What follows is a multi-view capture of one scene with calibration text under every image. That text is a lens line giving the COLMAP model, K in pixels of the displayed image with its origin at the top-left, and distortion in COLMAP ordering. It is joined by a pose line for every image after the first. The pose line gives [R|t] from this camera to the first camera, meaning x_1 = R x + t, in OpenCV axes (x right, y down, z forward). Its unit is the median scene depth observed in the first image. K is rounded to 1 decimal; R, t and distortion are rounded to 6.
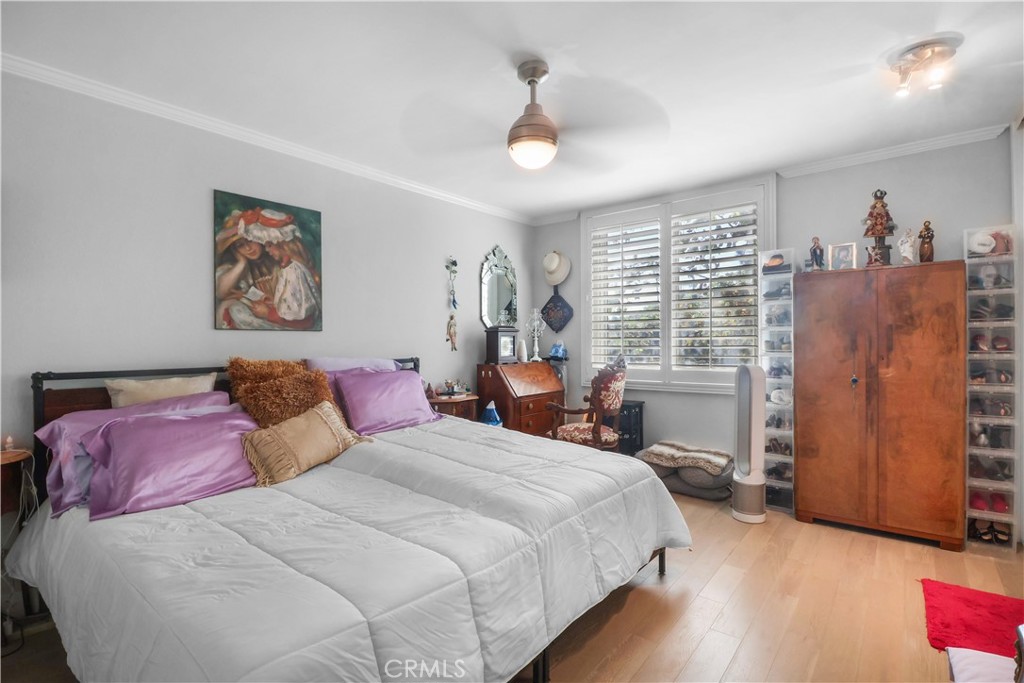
lens RADIAL K [[486.4, 0, 512.0], [0, 486.4, 341.5], [0, 0, 1]] dist [-0.002507, -0.000510]
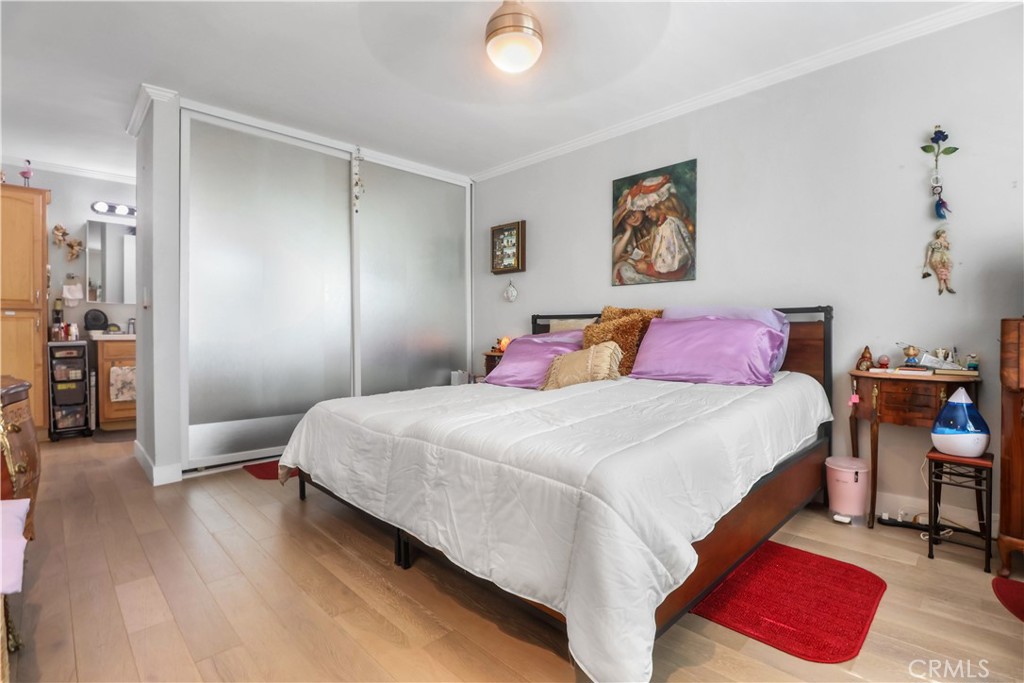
lens RADIAL K [[486.4, 0, 512.0], [0, 486.4, 341.5], [0, 0, 1]] dist [-0.002507, -0.000510]
pose [[-0.103518, 0.031135, -0.994140, 0.685107], [0.001931, 0.999514, 0.031103, 0.078018], [0.994626, 0.001300, -0.103528, 0.786959]]
